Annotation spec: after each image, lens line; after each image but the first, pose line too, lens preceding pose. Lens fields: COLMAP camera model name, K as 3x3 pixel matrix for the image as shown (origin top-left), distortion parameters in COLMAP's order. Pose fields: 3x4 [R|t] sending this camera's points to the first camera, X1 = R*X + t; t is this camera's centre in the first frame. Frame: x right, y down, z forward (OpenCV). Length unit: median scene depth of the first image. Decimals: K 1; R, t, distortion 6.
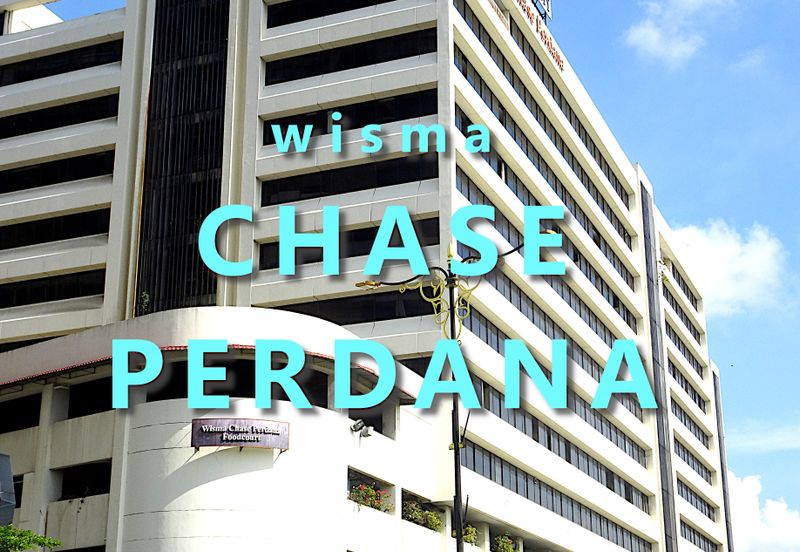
lens RADIAL K [[1301.5, 0, 389.4], [0, 1301.5, 277.1], [0, 0, 1]] dist [0.022879, 0.000000]
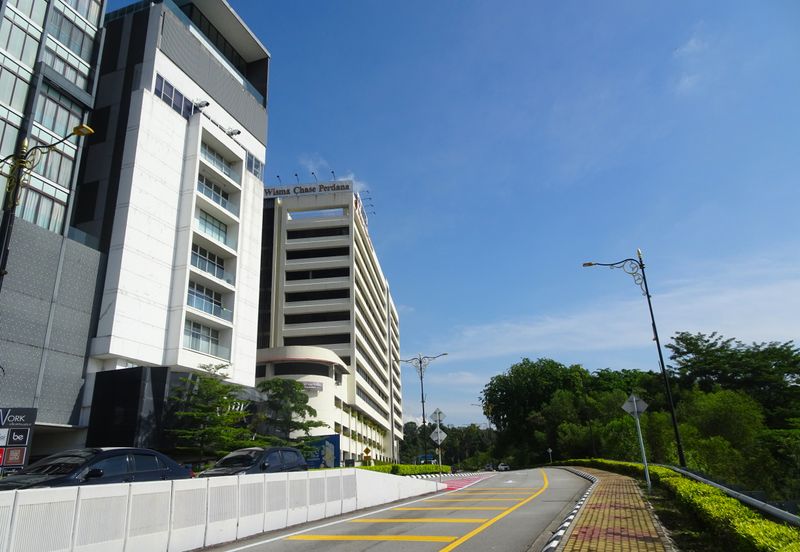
lens RADIAL K [[575.0, 0, 401.5], [0, 575.0, 279.7], [0, 0, 1]] dist [0.022007, -0.003215]
pose [[0.951740, 0.061245, 0.300733, -0.234022], [-0.056374, 0.998100, -0.024855, -0.083844], [-0.301684, 0.006702, 0.953385, -0.304263]]
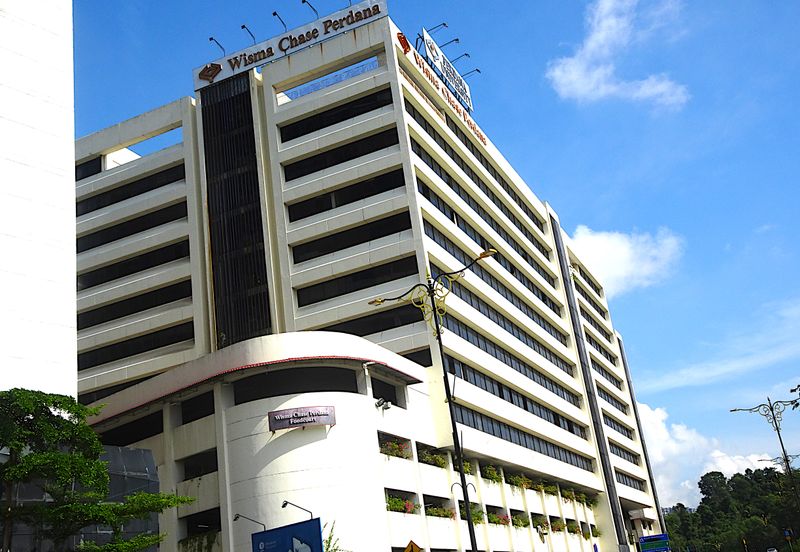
lens RADIAL K [[909.0, 0, 394.8], [0, 909.0, 285.3], [0, 0, 1]] dist [0.043711, 0.000000]
pose [[0.990901, -0.134014, 0.012437, -0.002293], [0.134240, 0.990755, -0.019592, 0.004349], [-0.009697, 0.021083, 0.999731, -0.019533]]
